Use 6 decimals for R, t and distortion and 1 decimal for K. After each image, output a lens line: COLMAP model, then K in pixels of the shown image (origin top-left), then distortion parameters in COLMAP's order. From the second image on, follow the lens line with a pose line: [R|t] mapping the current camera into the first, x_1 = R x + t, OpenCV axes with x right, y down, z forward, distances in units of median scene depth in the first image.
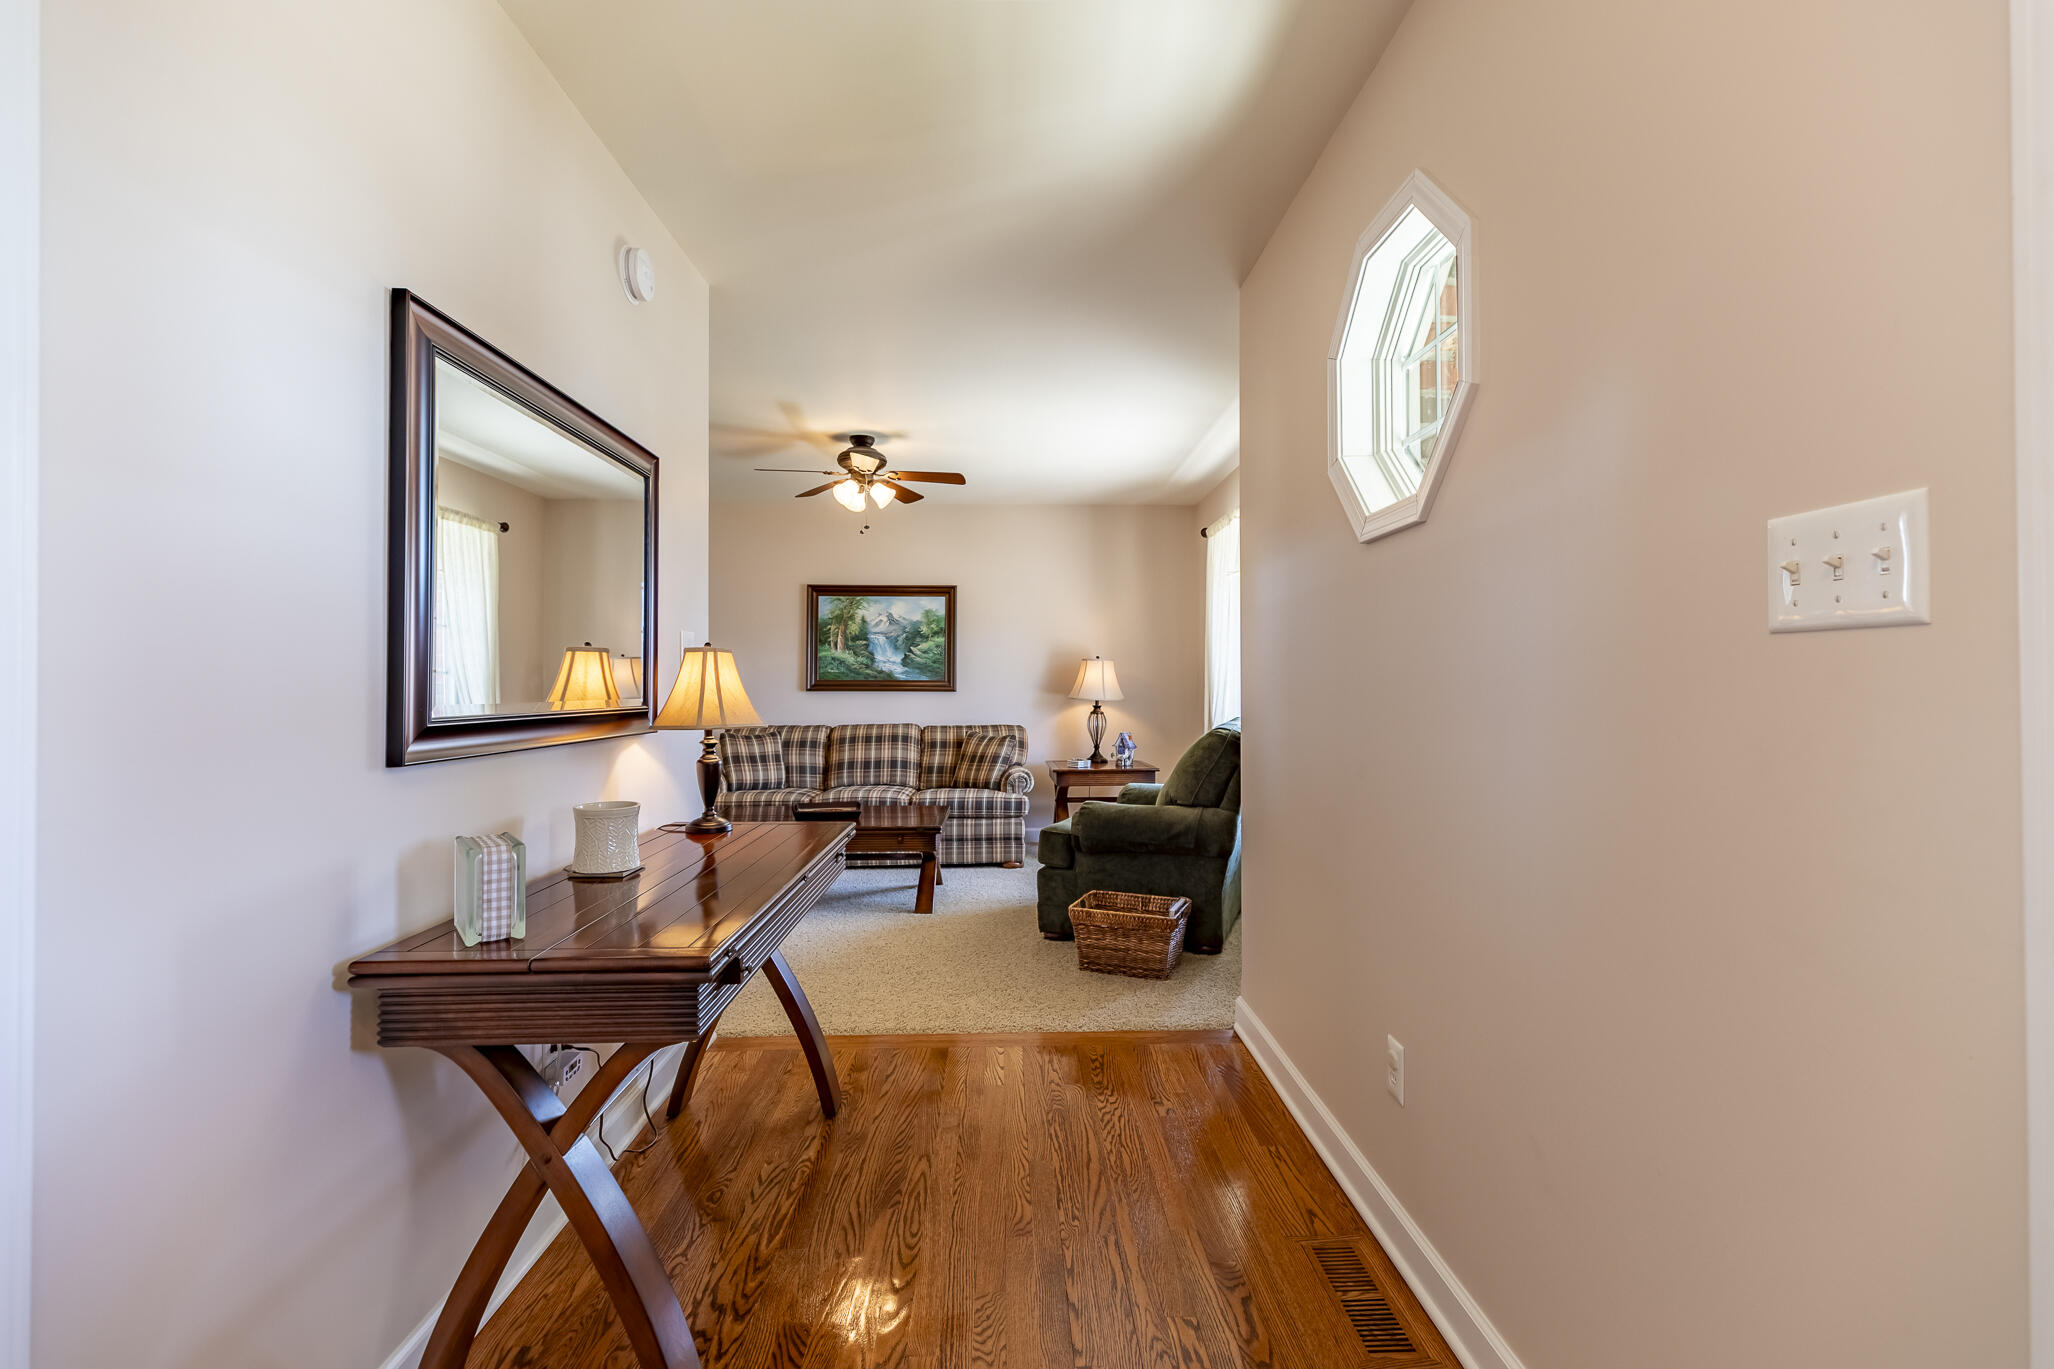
lens RADIAL K [[918.1, 0, 1032.8], [0, 918.1, 671.7], [0, 0, 1]] dist [0.005949, -0.000972]
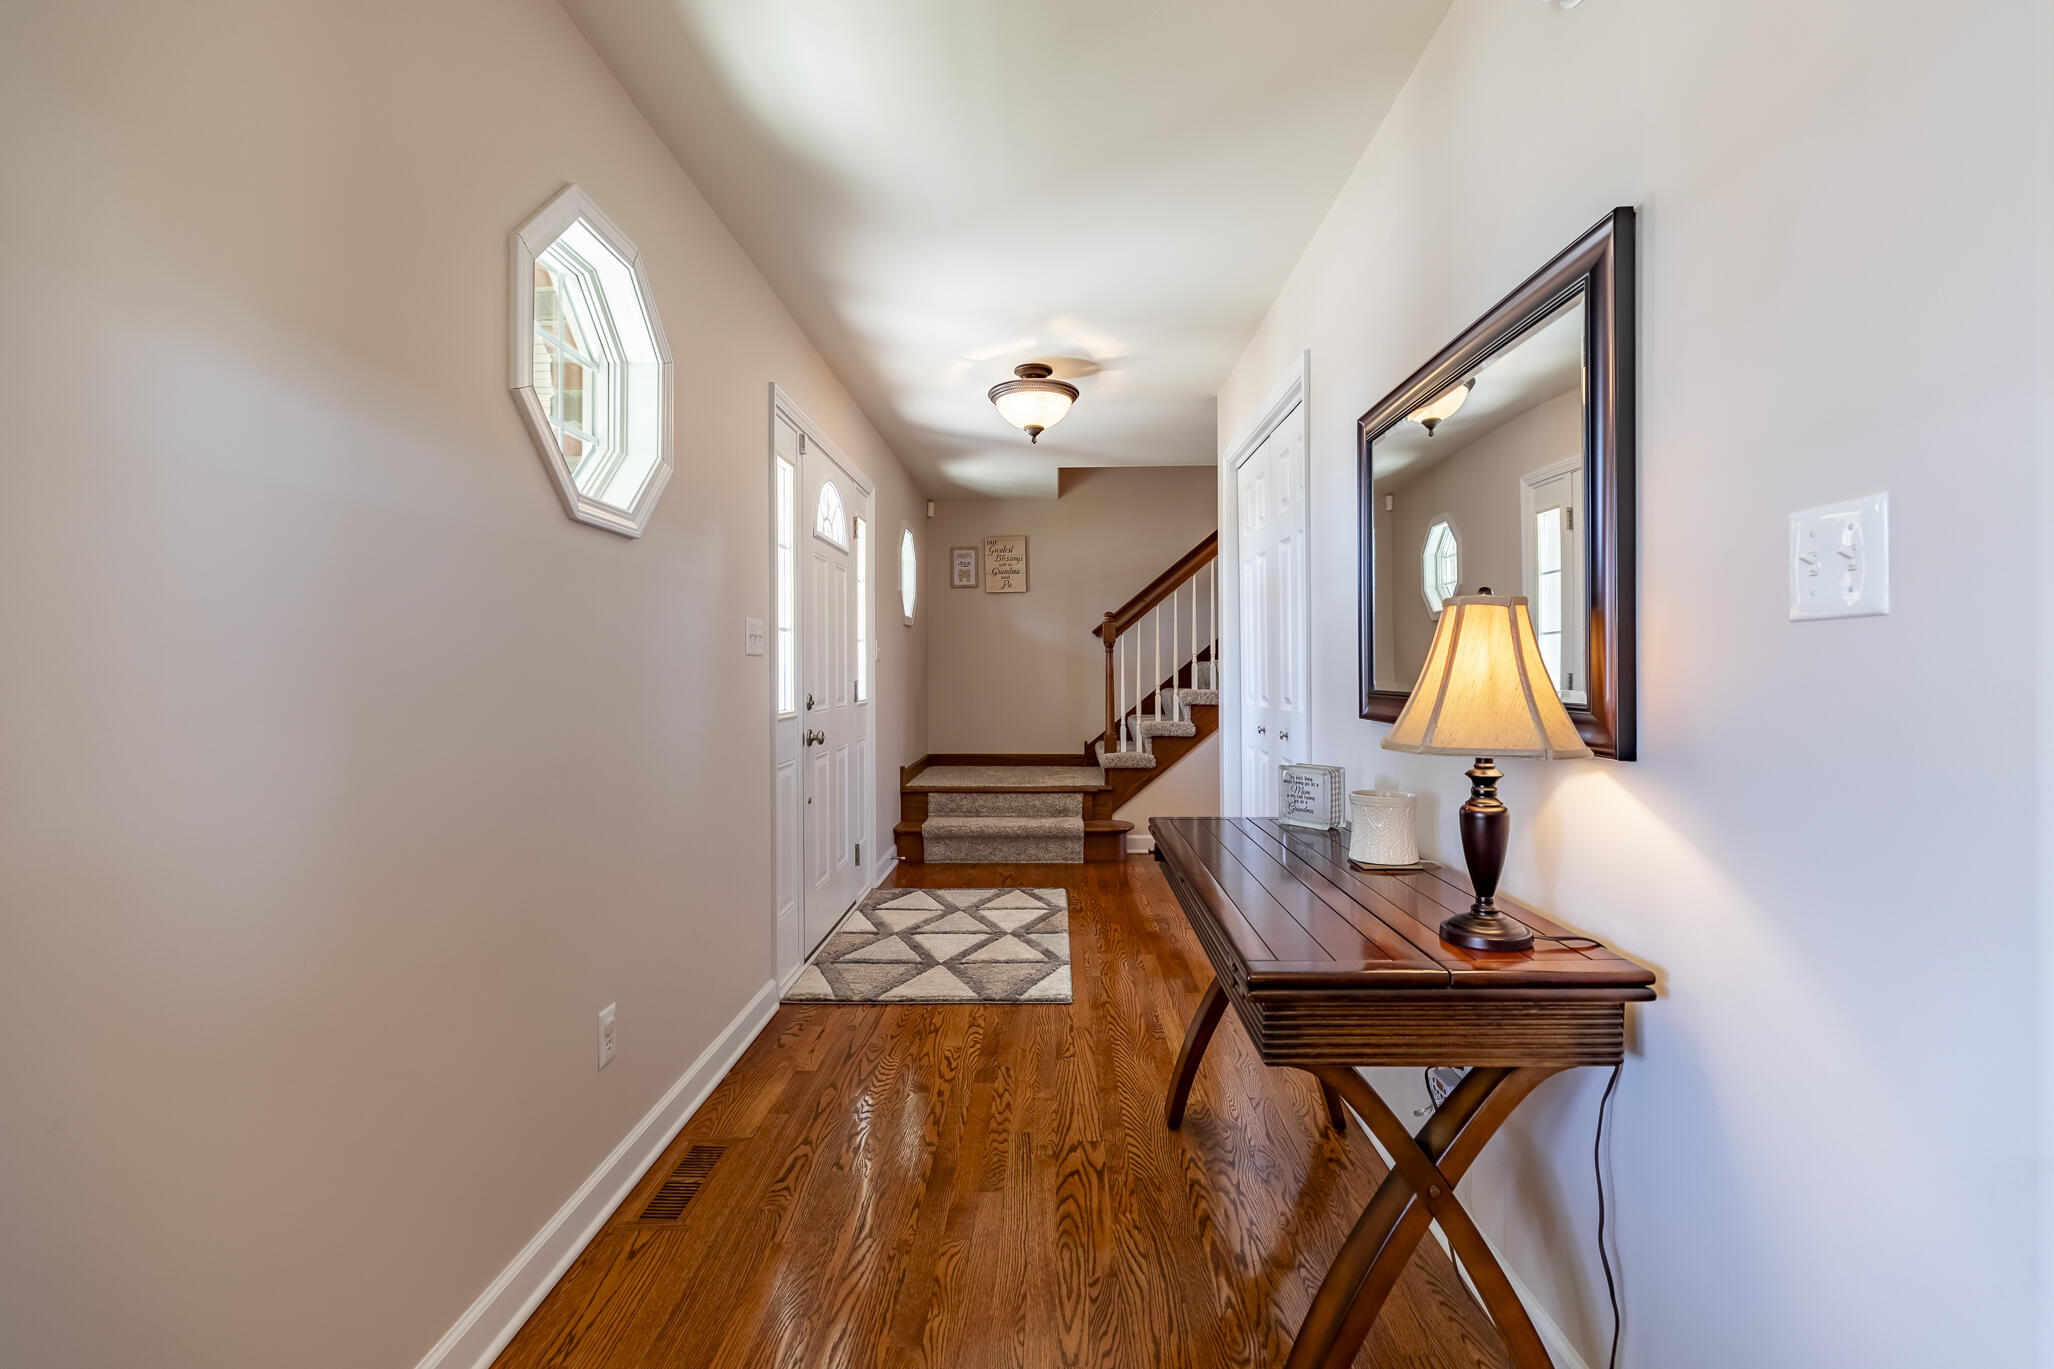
lens RADIAL K [[918.1, 0, 1032.8], [0, 918.1, 671.7], [0, 0, 1]] dist [0.005949, -0.000972]
pose [[-0.998324, 0.001971, 0.057831, -0.118799], [0.001400, 0.999950, -0.009929, 0.018385], [-0.057848, -0.009831, -0.998277, 1.540790]]
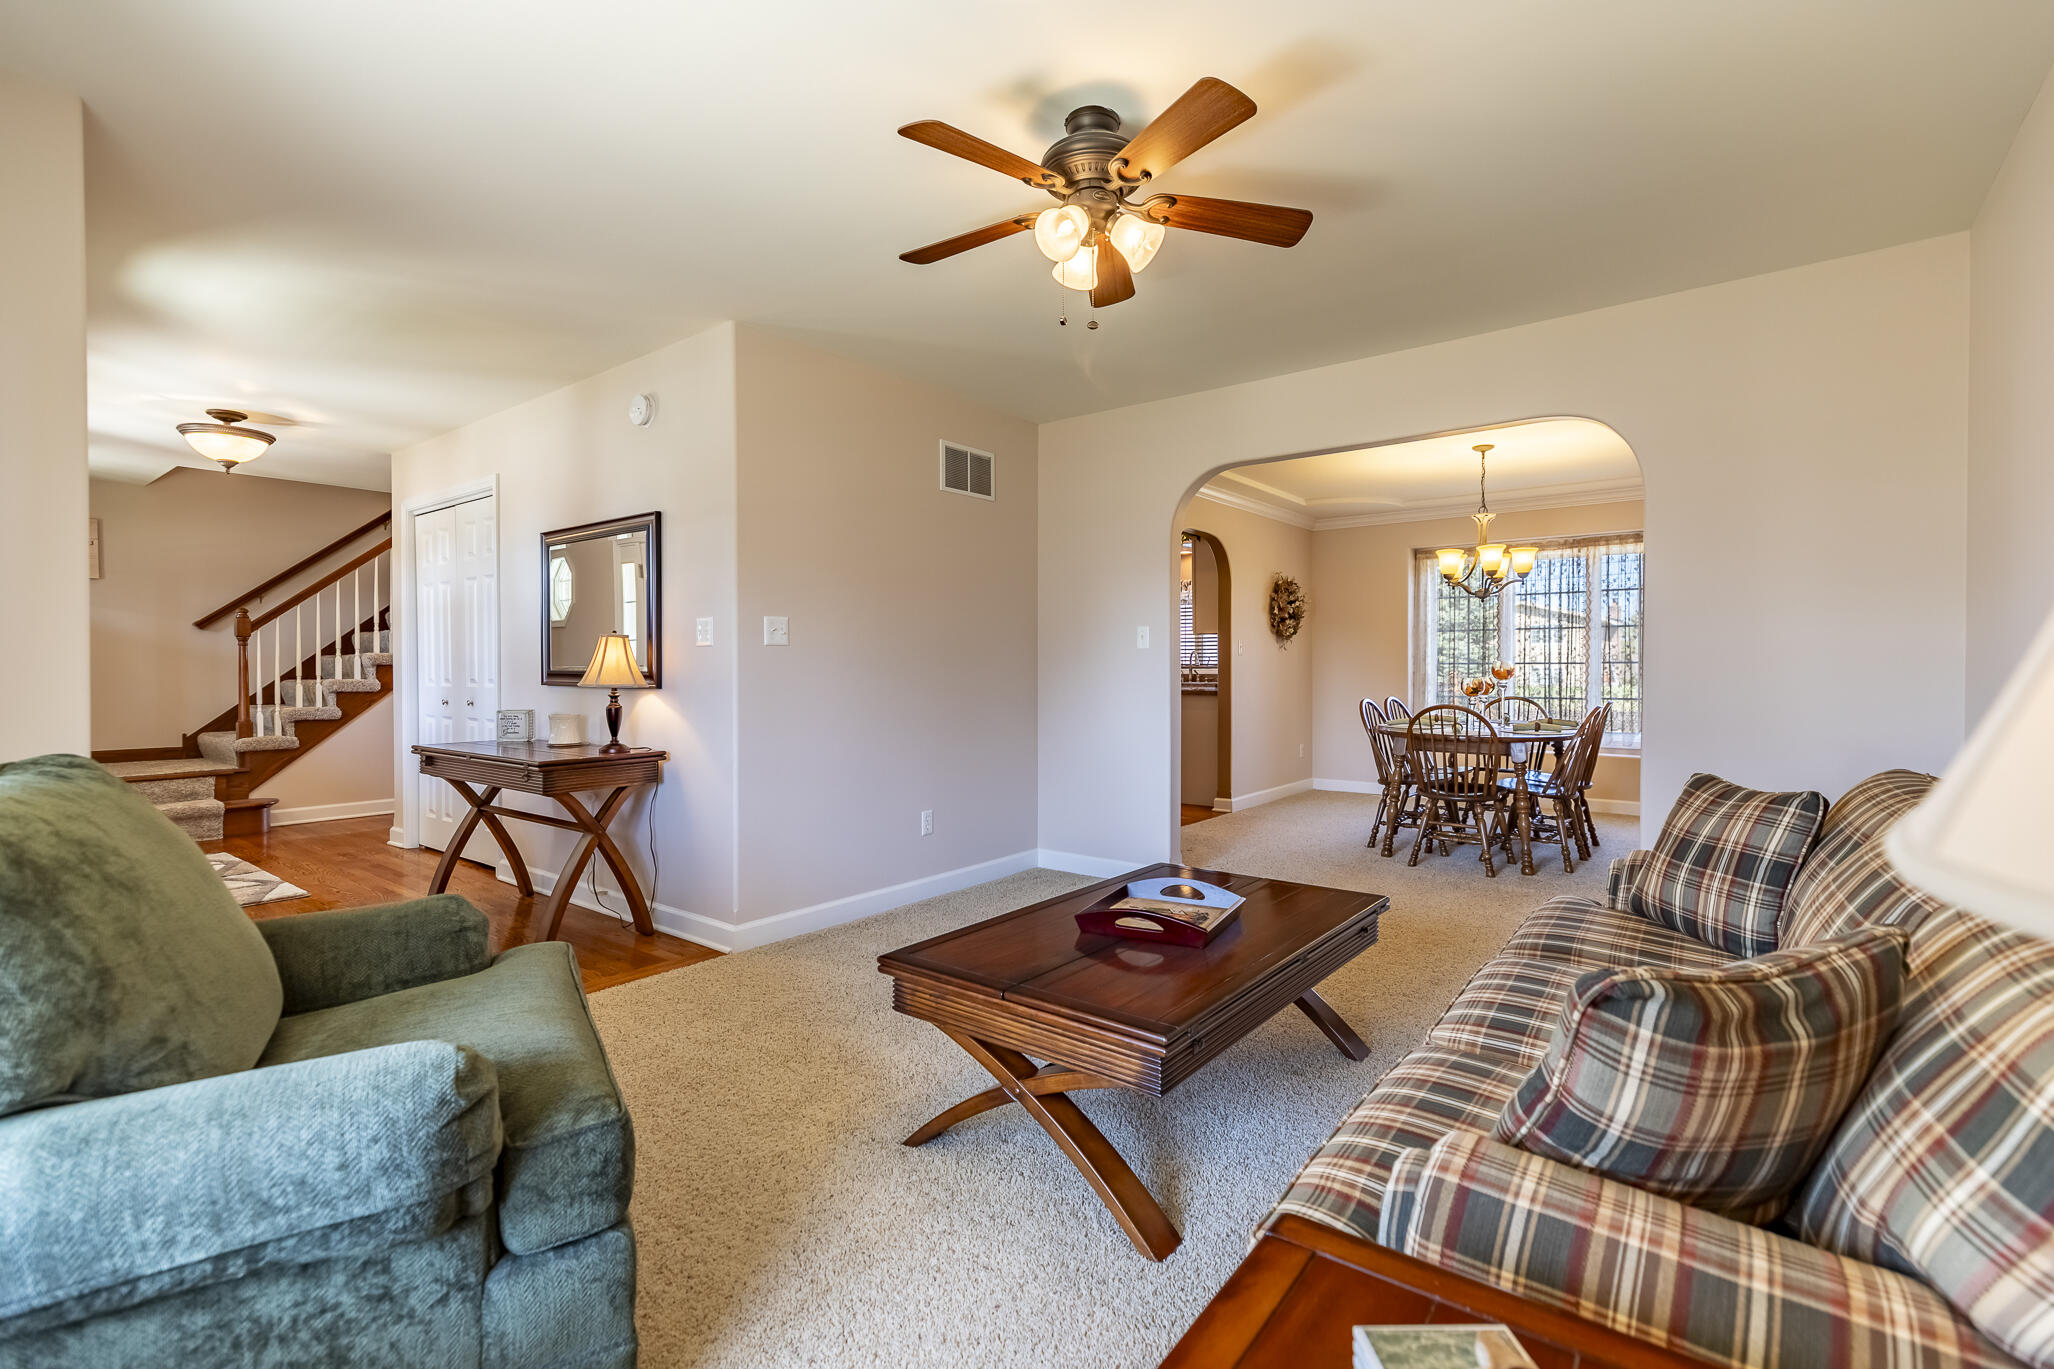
lens RADIAL K [[918.1, 0, 1032.8], [0, 918.1, 671.7], [0, 0, 1]] dist [0.005949, -0.000972]
pose [[-0.641977, 0.003087, -0.766718, 0.373464], [0.007977, 0.999965, -0.002653, 0.042858], [0.766683, -0.007819, -0.641979, 2.503716]]
